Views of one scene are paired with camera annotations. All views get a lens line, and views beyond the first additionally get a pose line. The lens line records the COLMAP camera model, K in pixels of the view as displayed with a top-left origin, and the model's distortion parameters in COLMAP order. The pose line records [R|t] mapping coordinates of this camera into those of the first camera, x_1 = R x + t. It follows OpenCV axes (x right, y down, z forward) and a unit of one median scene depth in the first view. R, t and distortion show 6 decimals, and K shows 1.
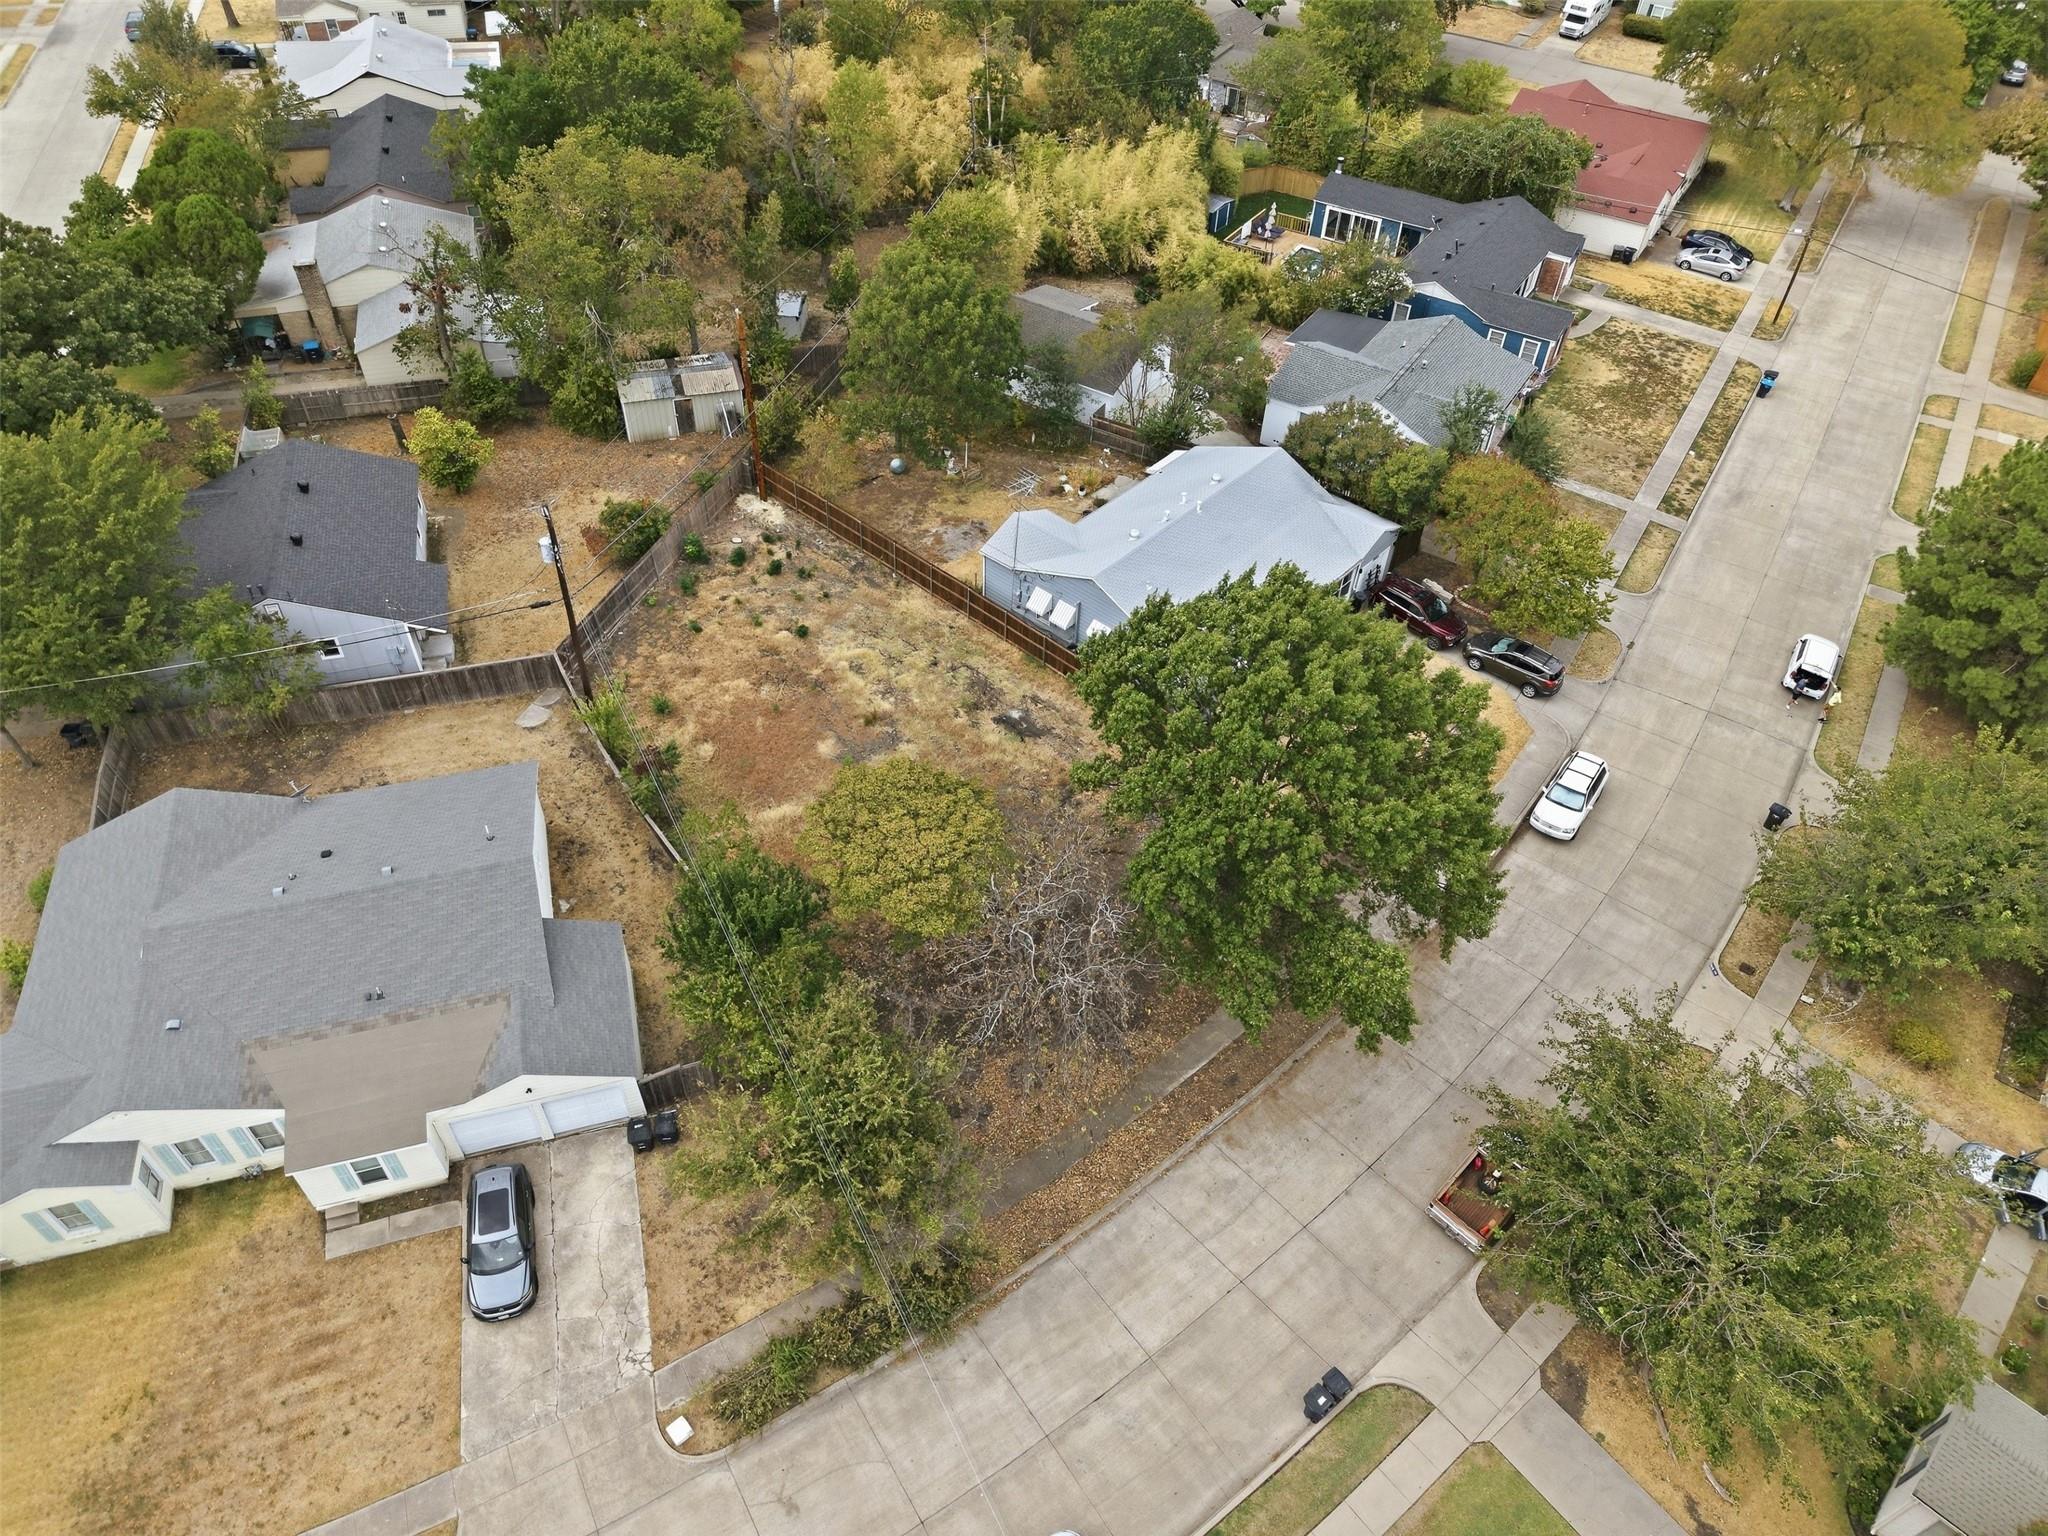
lens RADIAL K [[1375.8, 0, 1017.3], [0, 1375.8, 762.7], [0, 0, 1]] dist [0.024486, -0.022593]
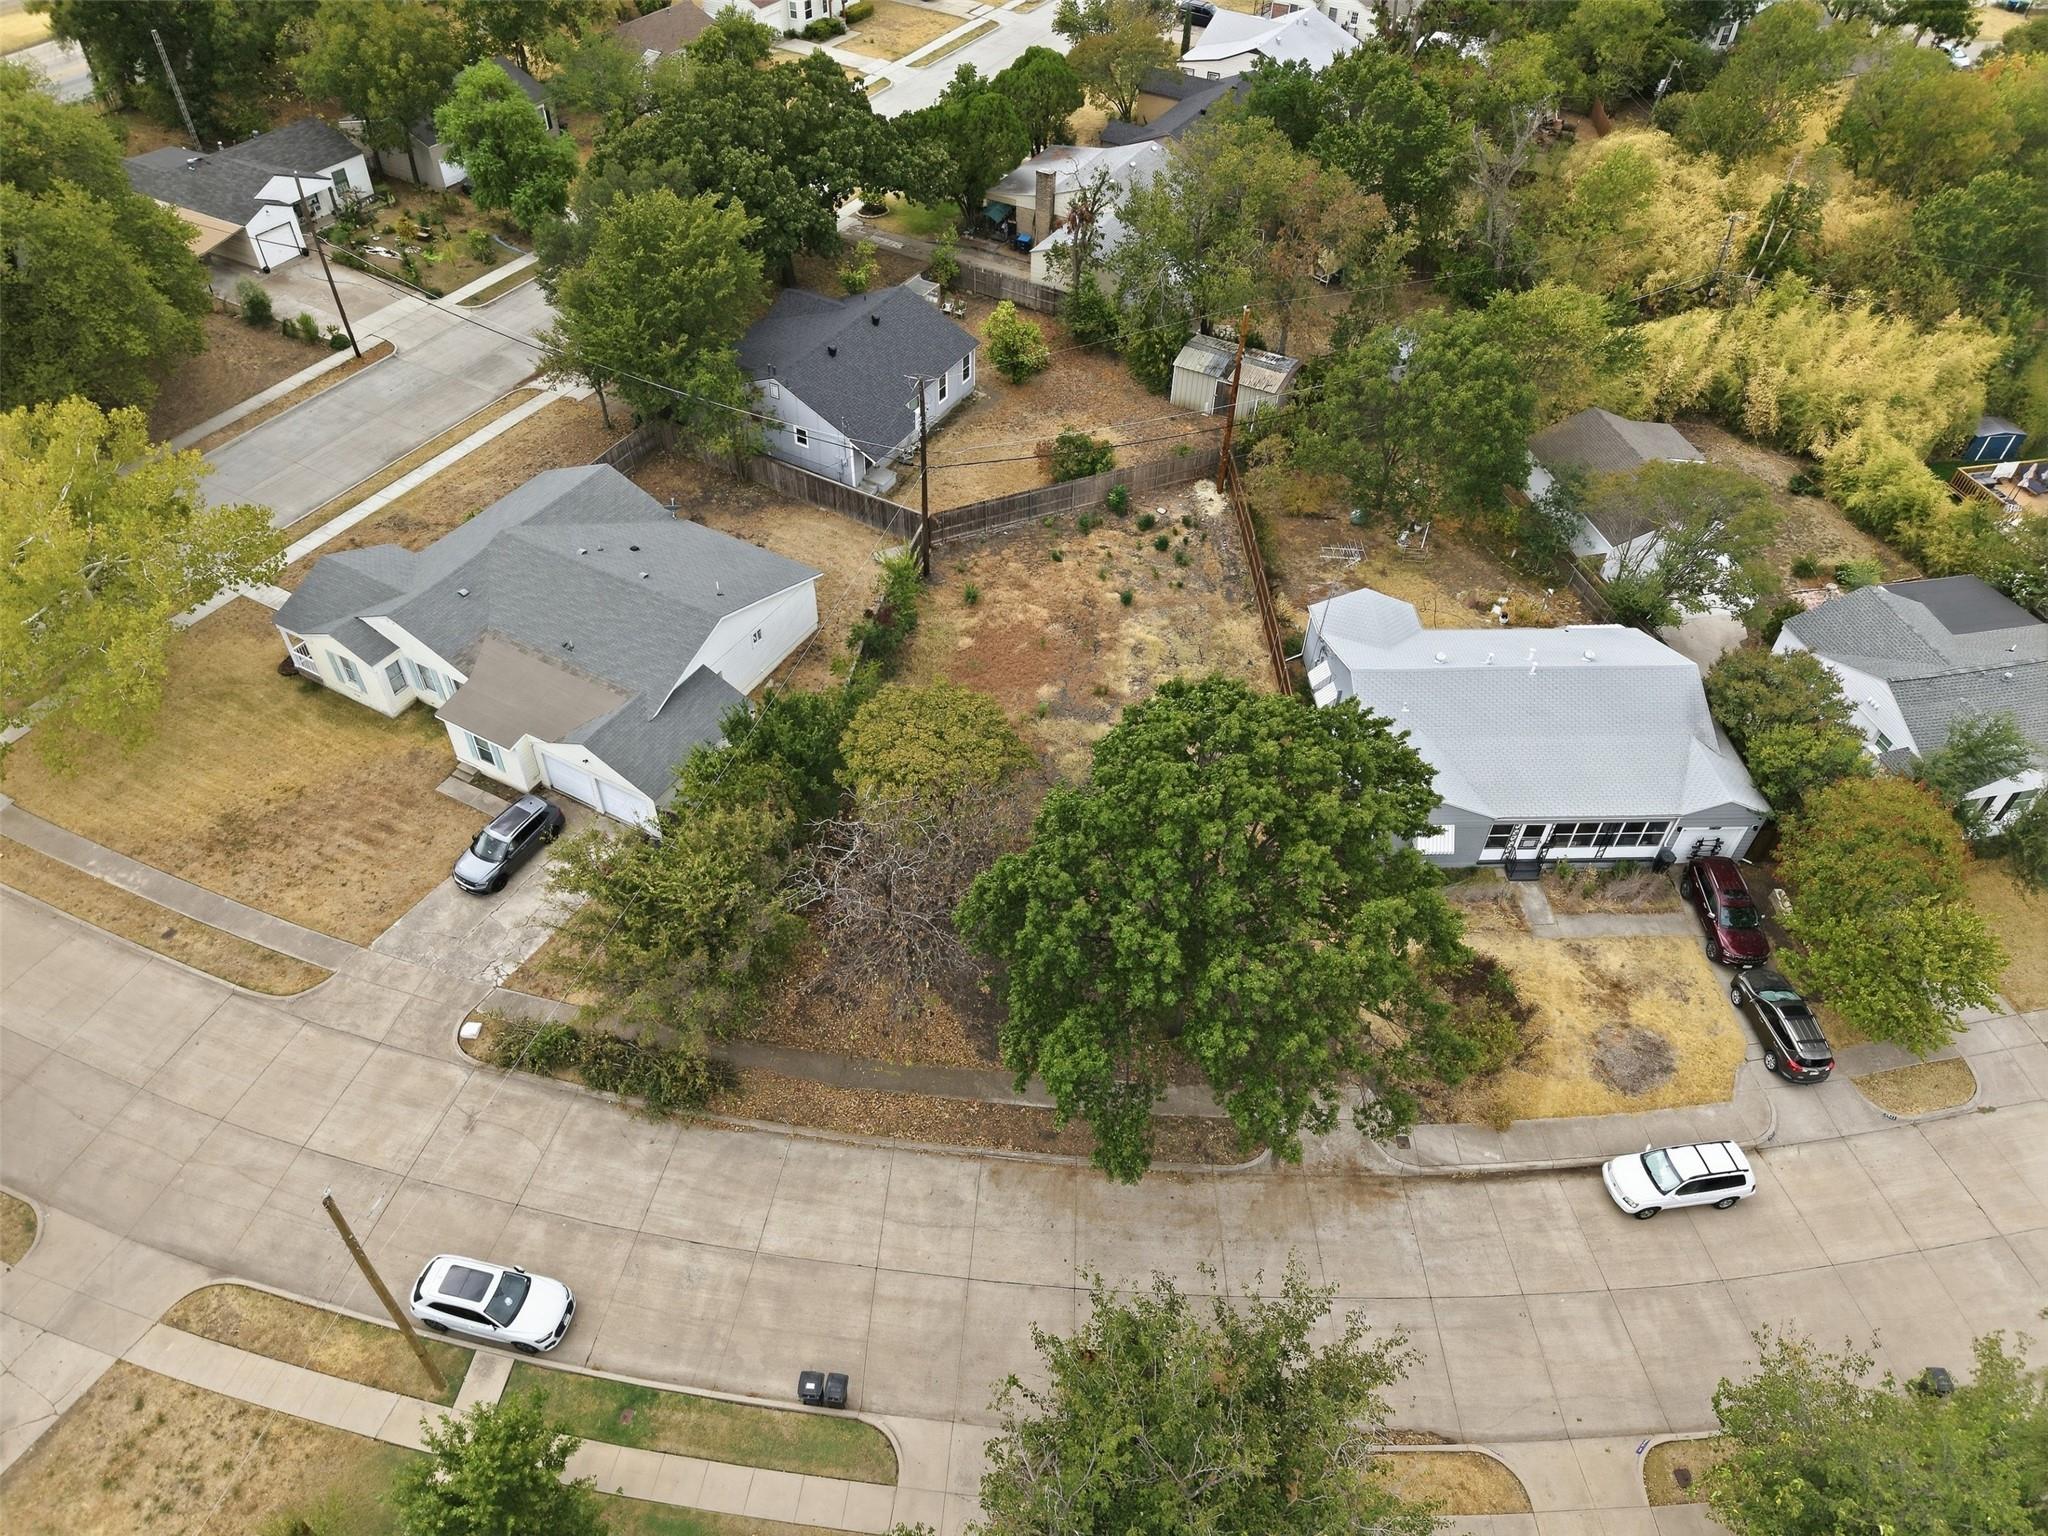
lens RADIAL K [[1375.8, 0, 1017.1], [0, 1375.8, 770.3], [0, 0, 1]] dist [0.024486, -0.022593]
pose [[0.702282, 0.491033, -0.515448, 0.398307], [-0.503947, 0.854312, 0.127235, -0.078002], [0.502830, 0.170404, 0.847422, 0.097147]]
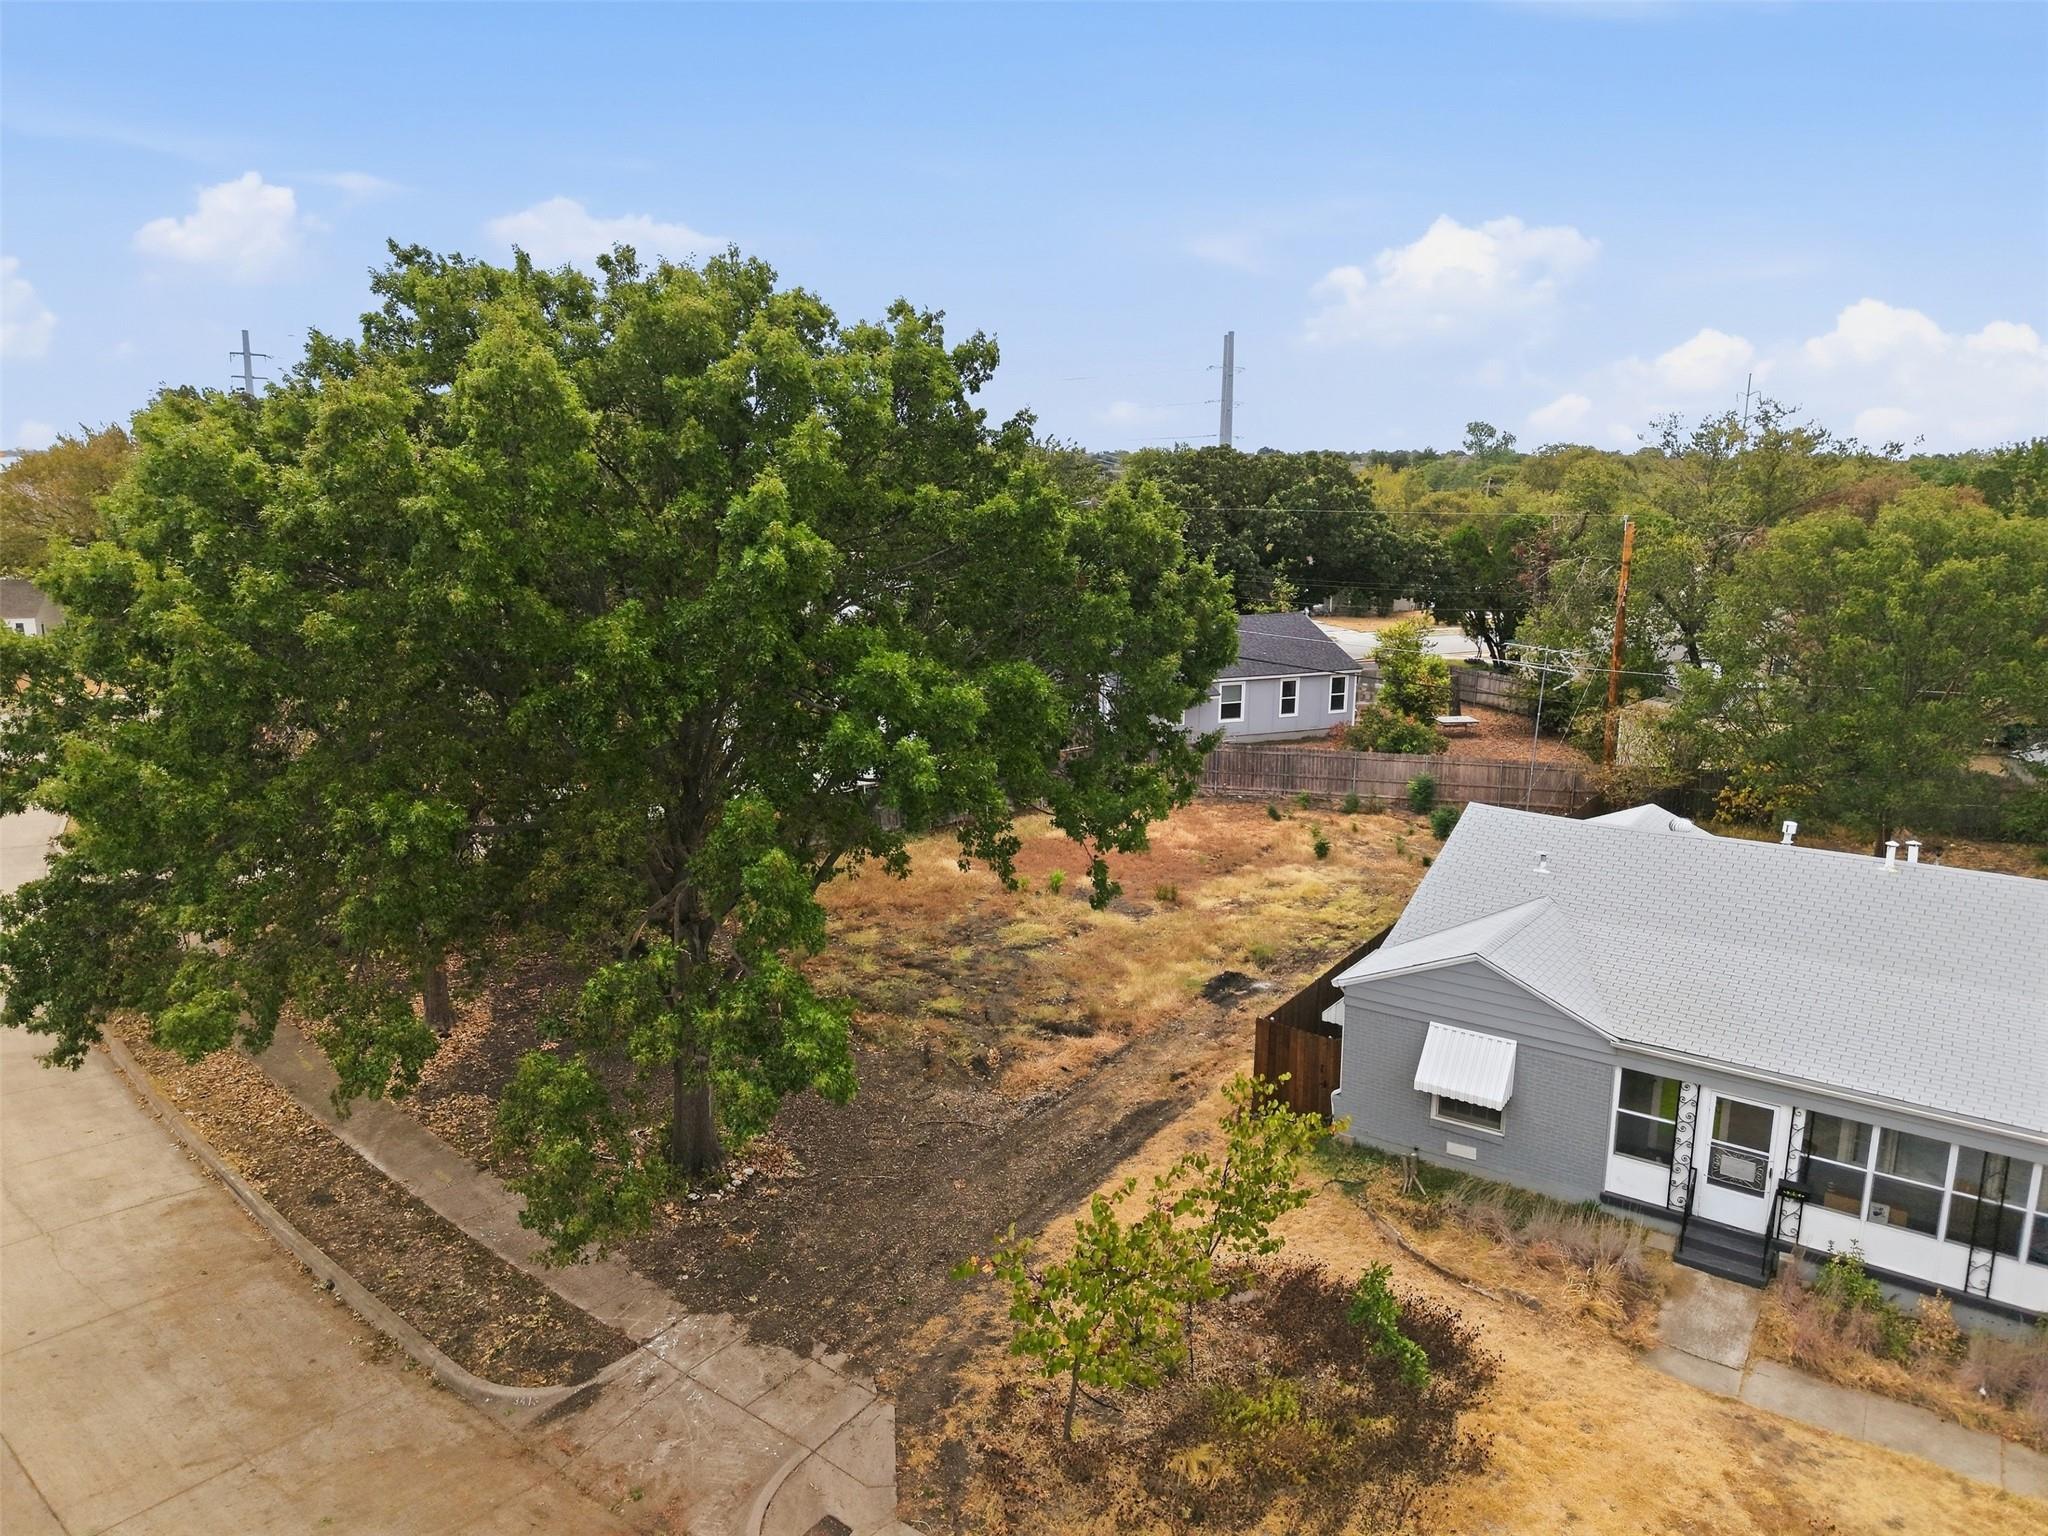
lens RADIAL K [[1375.8, 0, 1017.4], [0, 1375.8, 768.5], [0, 0, 1]] dist [0.024486, -0.022593]
pose [[0.113722, 0.176547, -0.977701, 0.487767], [-0.703163, 0.709518, 0.046332, -0.052466], [0.701876, 0.682214, 0.204829, 0.752881]]
